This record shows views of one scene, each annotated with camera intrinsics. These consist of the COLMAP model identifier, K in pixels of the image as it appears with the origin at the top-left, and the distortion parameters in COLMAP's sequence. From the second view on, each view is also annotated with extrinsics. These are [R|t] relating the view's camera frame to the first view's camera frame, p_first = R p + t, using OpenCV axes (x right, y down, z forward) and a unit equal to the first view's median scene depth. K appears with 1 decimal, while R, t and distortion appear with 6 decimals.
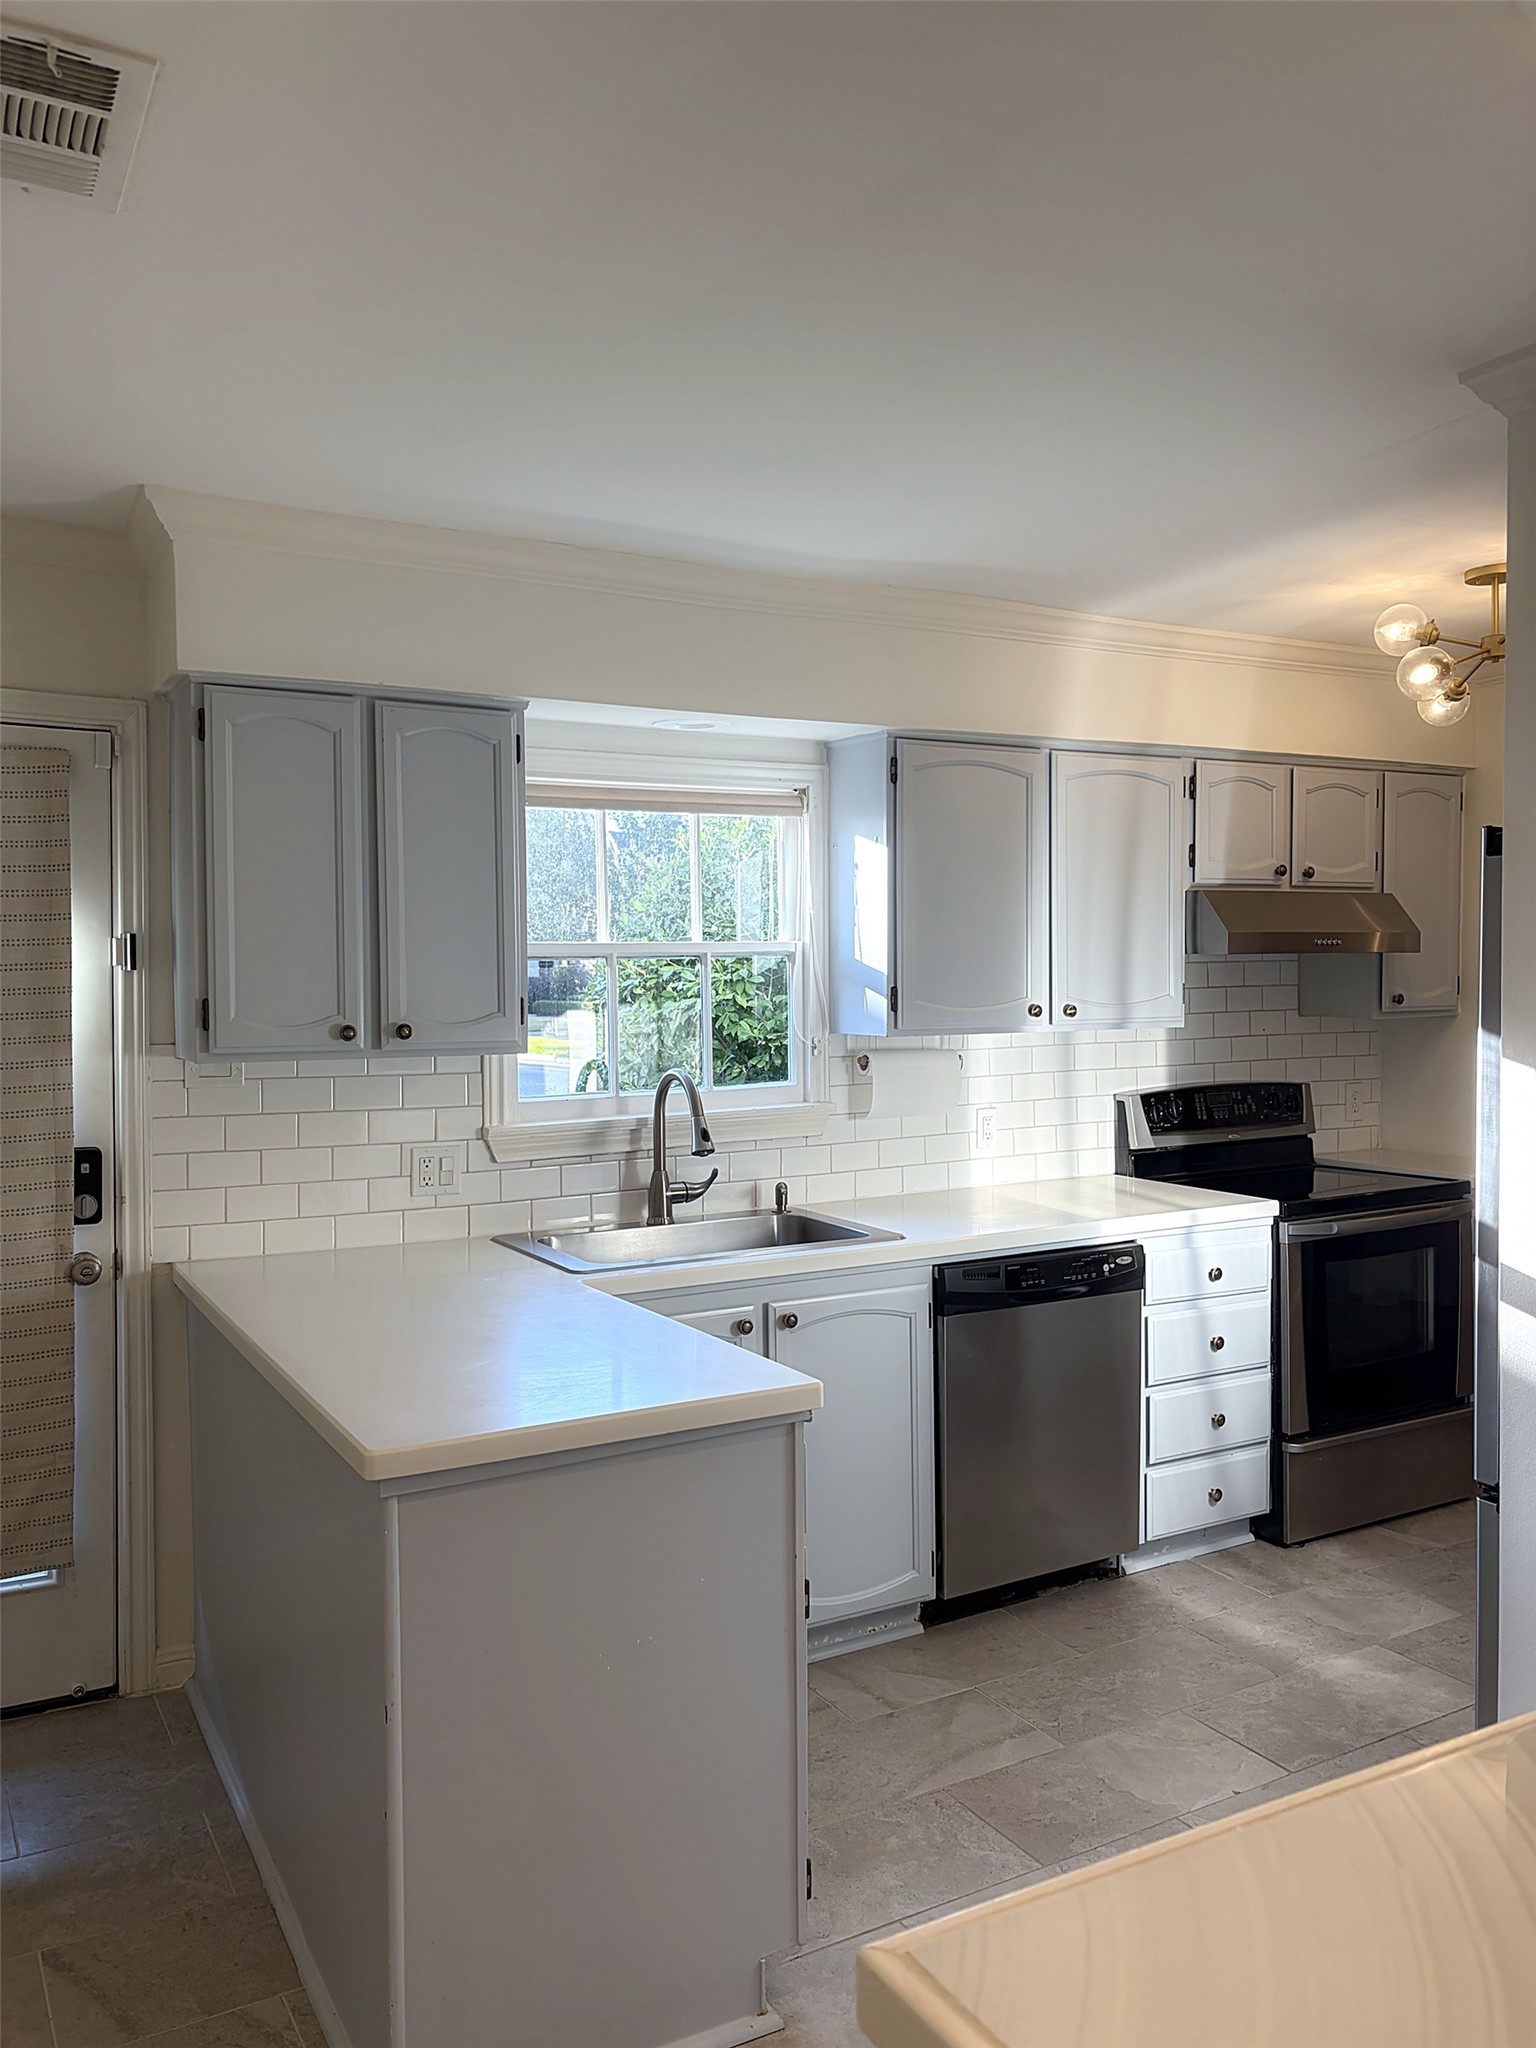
lens RADIAL K [[1571.6, 0, 768.0], [0, 1571.6, 1022.2], [0, 0, 1]] dist [0.074250, -0.002163]
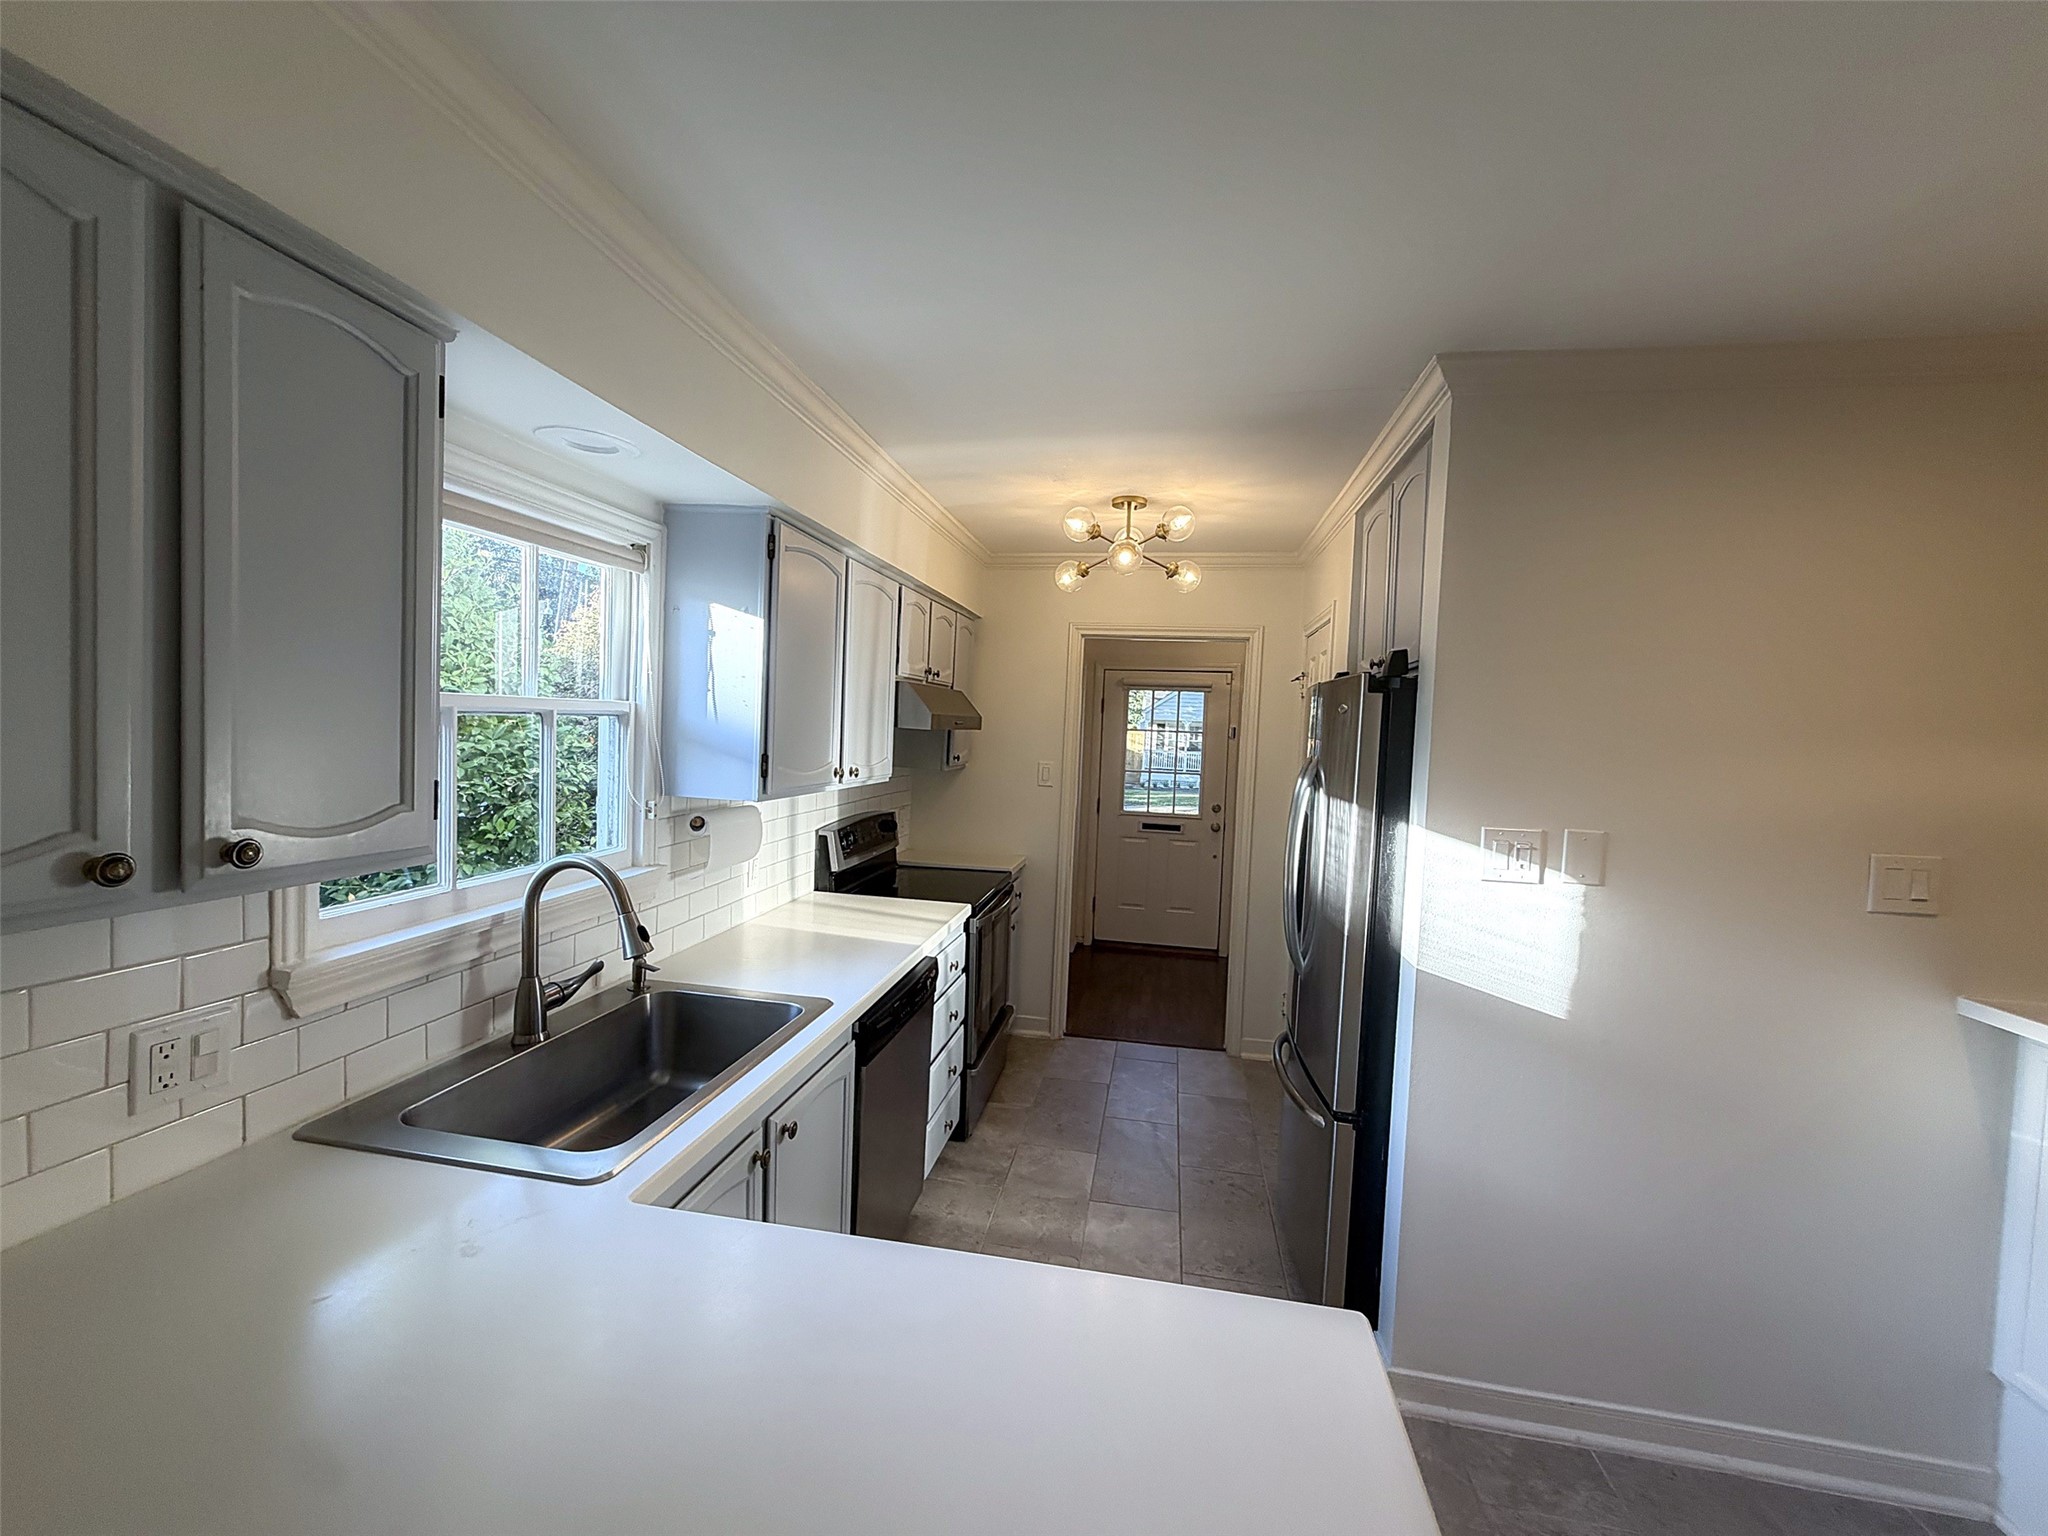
lens RADIAL K [[828.6, 0, 1026.1], [0, 828.6, 767.9], [0, 0, 1]] dist [-0.000064, -0.000543]
pose [[0.632504, -0.001545, 0.774556, -0.229300], [-0.026417, 0.999373, 0.023566, -0.030298], [-0.774107, -0.035367, 0.632066, 0.504071]]
